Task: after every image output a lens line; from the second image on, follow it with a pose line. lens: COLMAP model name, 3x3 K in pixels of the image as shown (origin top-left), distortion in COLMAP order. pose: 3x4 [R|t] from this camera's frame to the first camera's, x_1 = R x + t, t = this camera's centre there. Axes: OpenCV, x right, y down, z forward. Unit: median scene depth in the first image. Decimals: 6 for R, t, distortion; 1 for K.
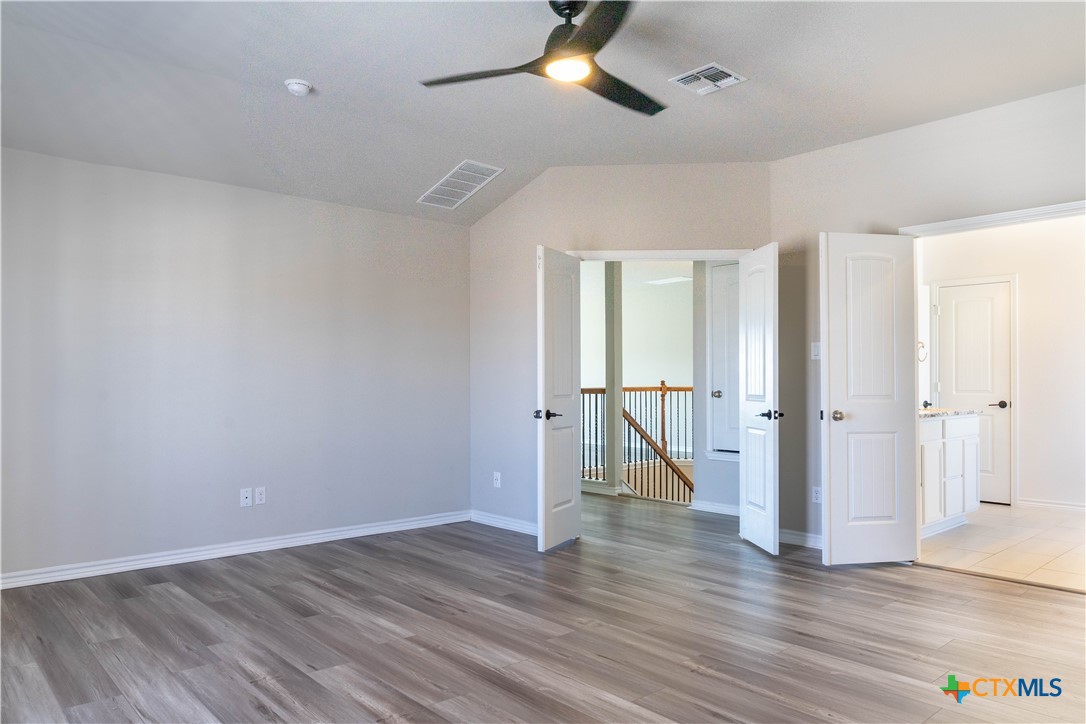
lens RADIAL K [[754.2, 0, 539.8], [0, 754.2, 364.8], [0, 0, 1]] dist [0.013107, -0.001314]
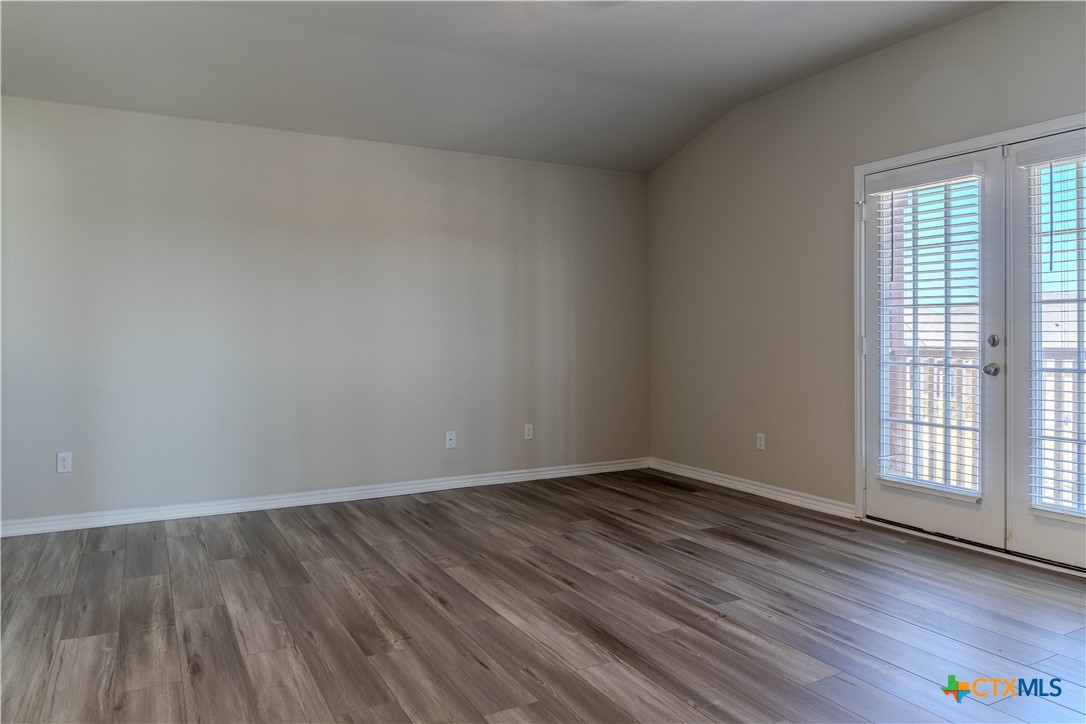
lens RADIAL K [[754.2, 0, 544.0], [0, 754.2, 358.9], [0, 0, 1]] dist [0.013107, -0.001314]
pose [[-0.976769, -0.003235, 0.214272, -0.158119], [-0.001327, 0.999958, 0.009046, 0.050143], [-0.214292, 0.008551, -0.976732, 1.837587]]
